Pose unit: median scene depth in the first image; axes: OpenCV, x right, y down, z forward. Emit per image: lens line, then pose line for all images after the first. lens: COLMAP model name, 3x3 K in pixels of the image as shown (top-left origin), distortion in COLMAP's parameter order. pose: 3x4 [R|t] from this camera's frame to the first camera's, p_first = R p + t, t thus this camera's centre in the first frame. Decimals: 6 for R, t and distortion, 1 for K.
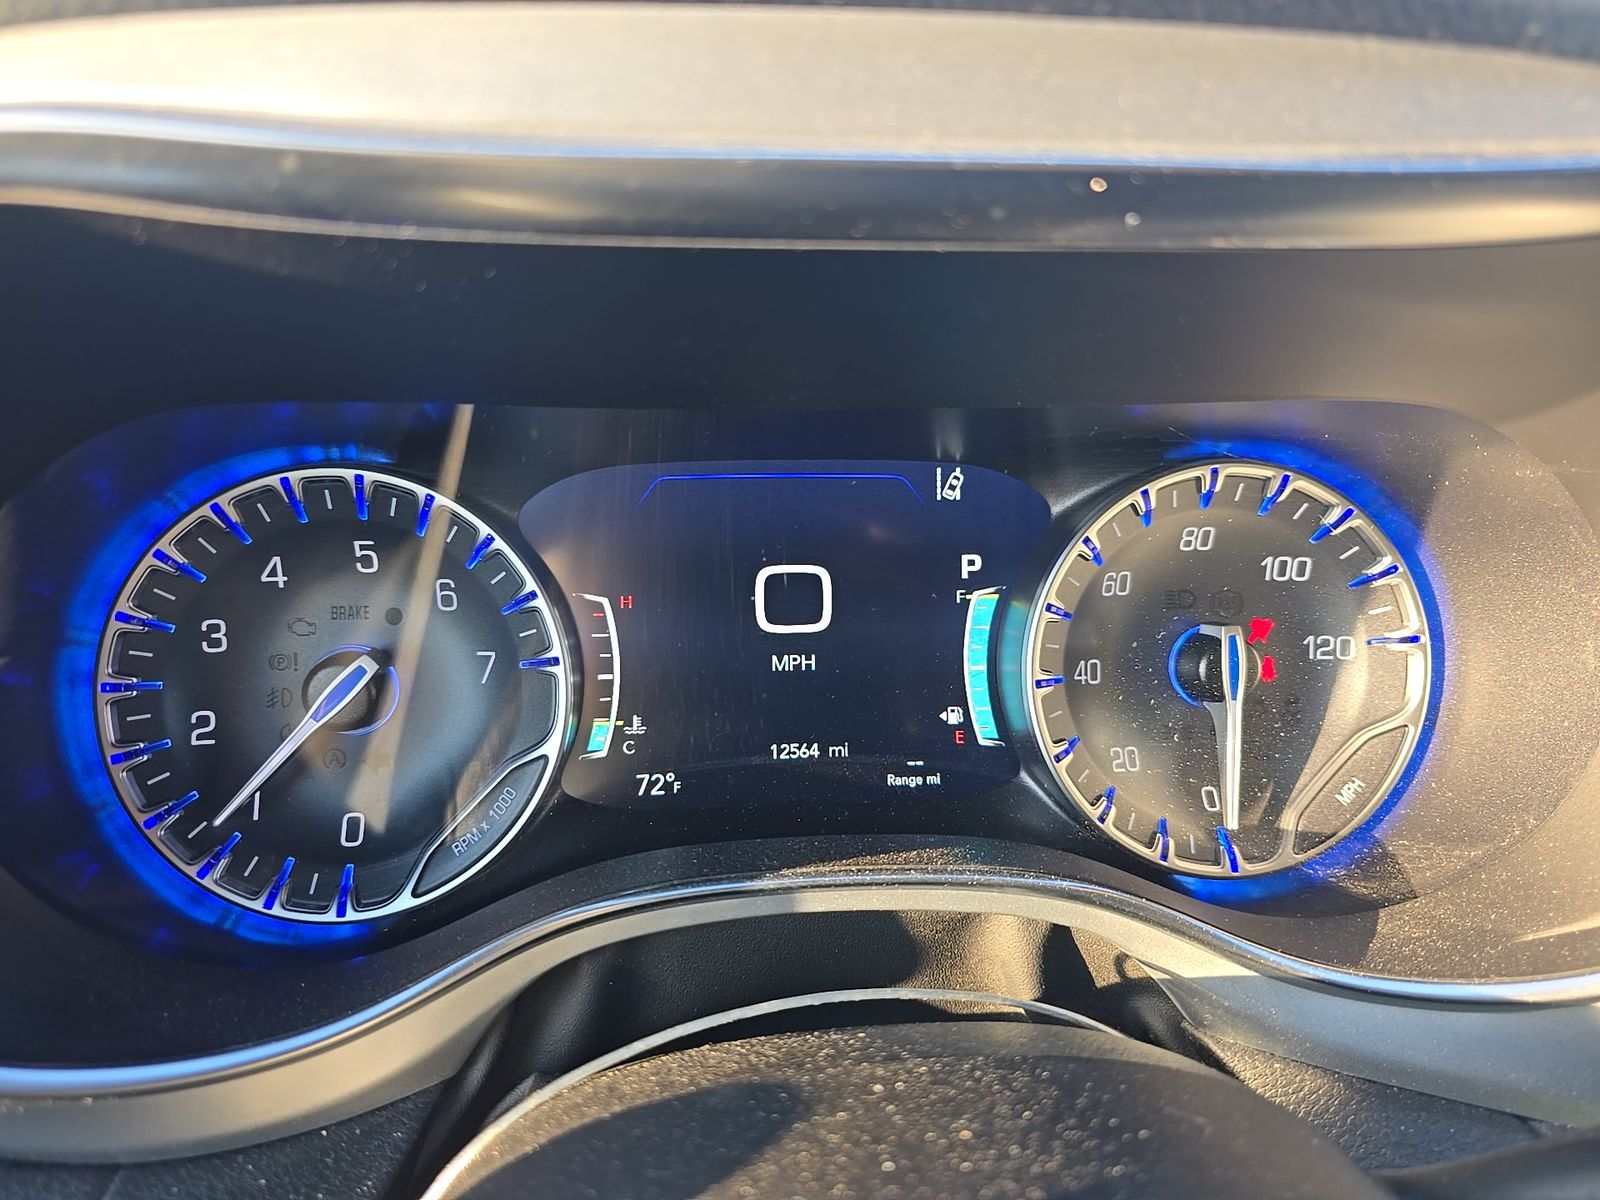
lens RADIAL K [[1086.6, 0, 796.5], [0, 1086.6, 600.8], [0, 0, 1]] dist [0.041260, -0.028651]
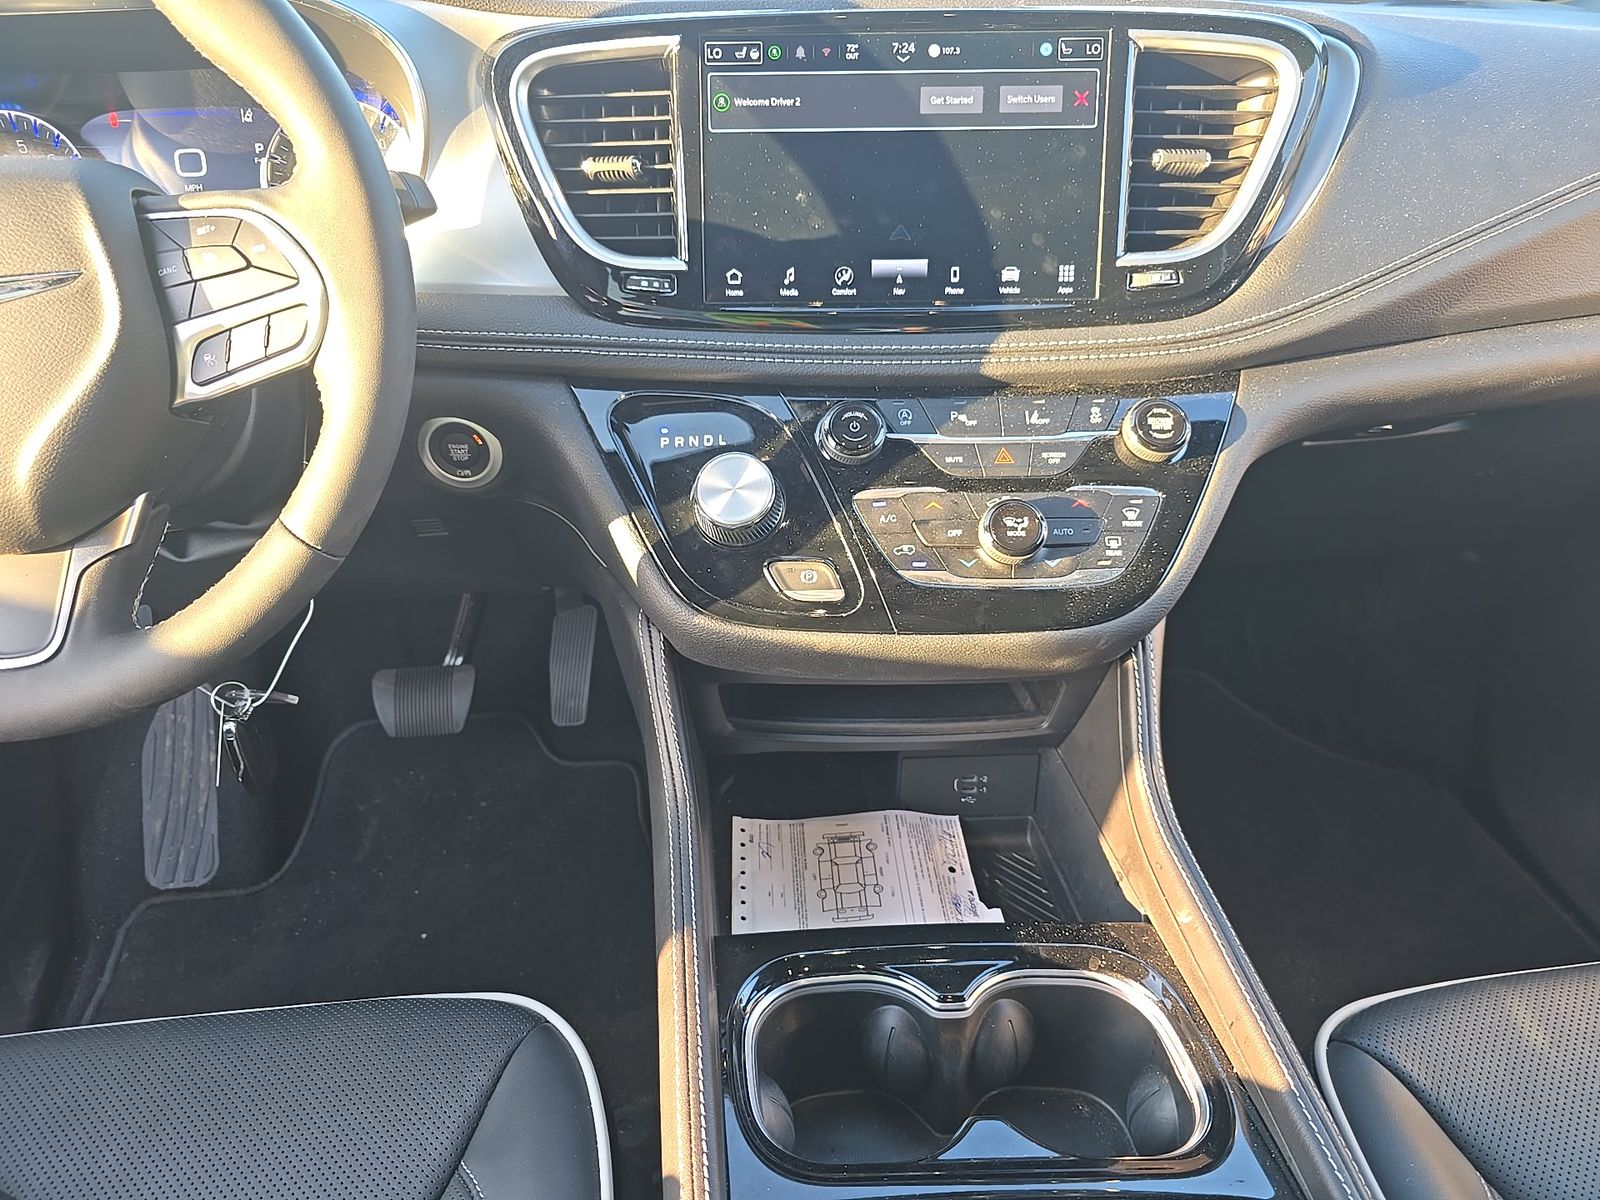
lens RADIAL K [[1086.6, 0, 802.2], [0, 1086.6, 601.1], [0, 0, 1]] dist [0.041260, -0.028651]
pose [[0.998576, -0.033250, -0.041719, 1.697326], [0.039076, 0.988266, 0.147663, 0.778553], [0.036320, -0.149083, 0.988158, -1.914104]]
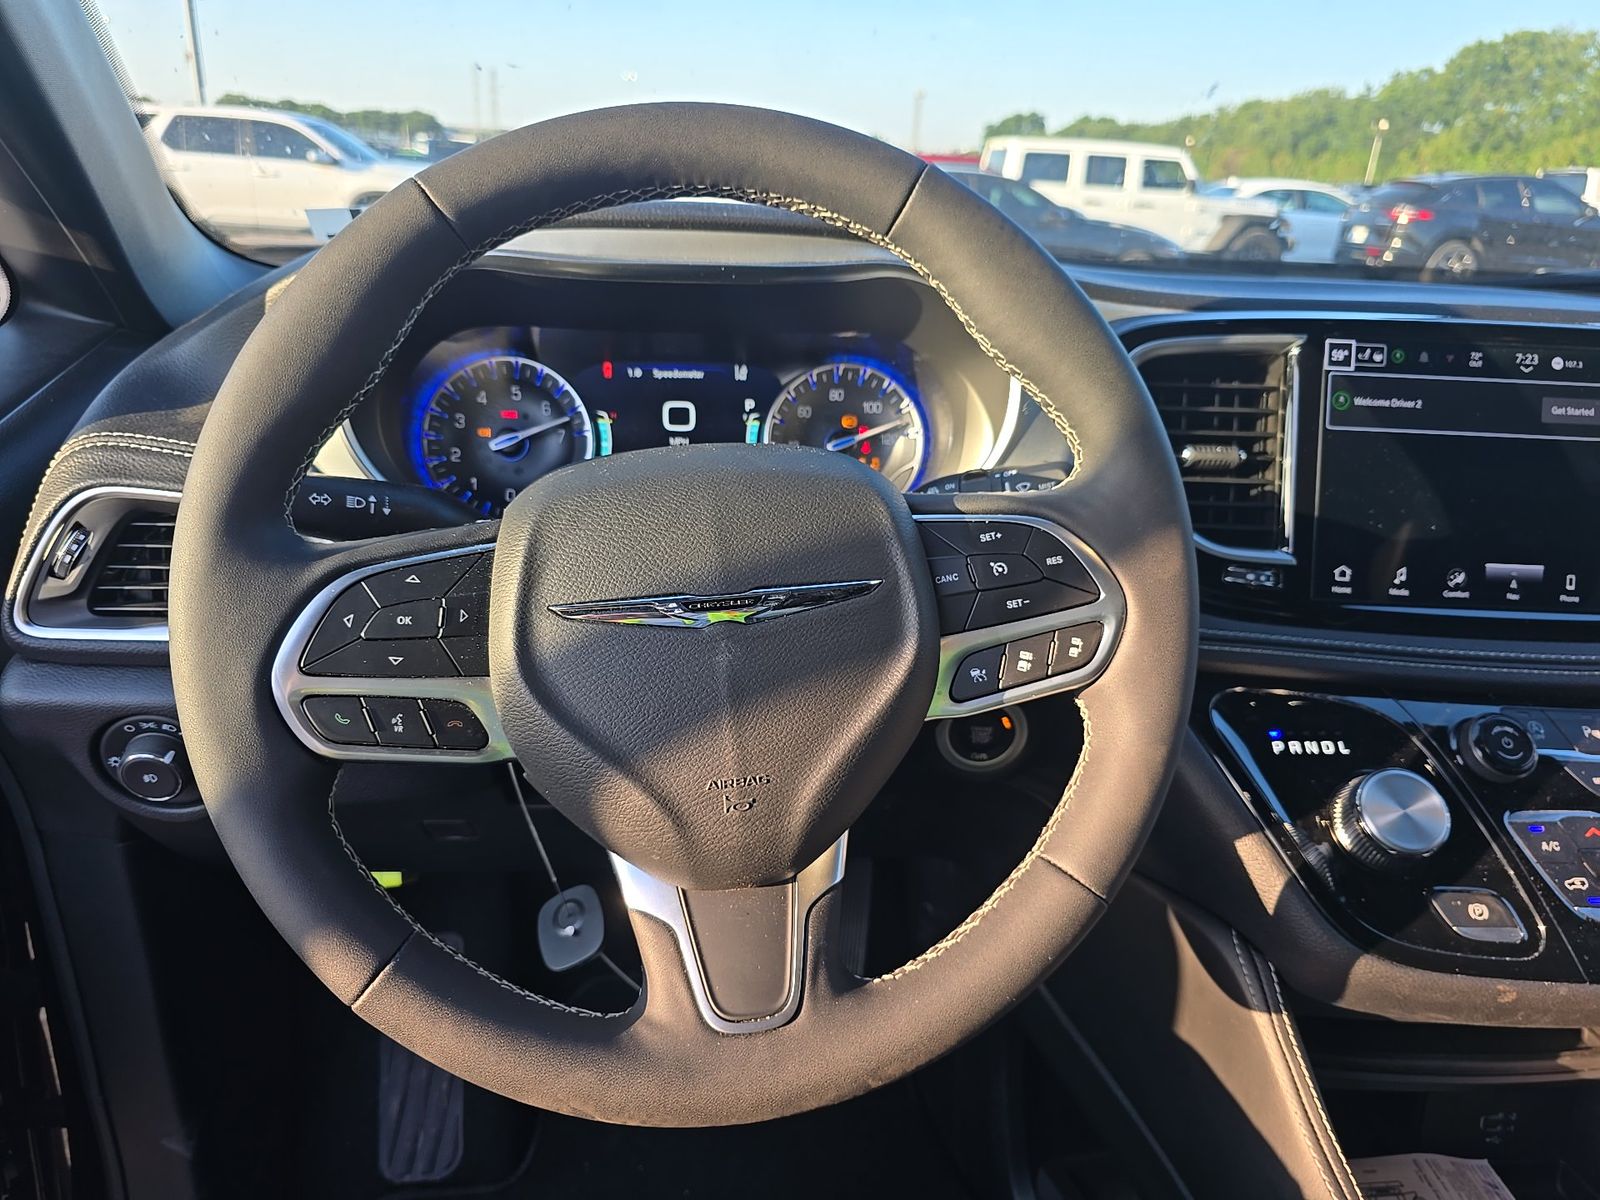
lens RADIAL K [[1086.6, 0, 801.6], [0, 1086.6, 610.5], [0, 0, 1]] dist [0.041260, -0.028651]
pose [[0.999772, 0.004772, 0.020817, 0.254058], [-0.004591, 0.999951, -0.008750, 0.515073], [-0.020858, 0.008652, 0.999745, -1.689291]]
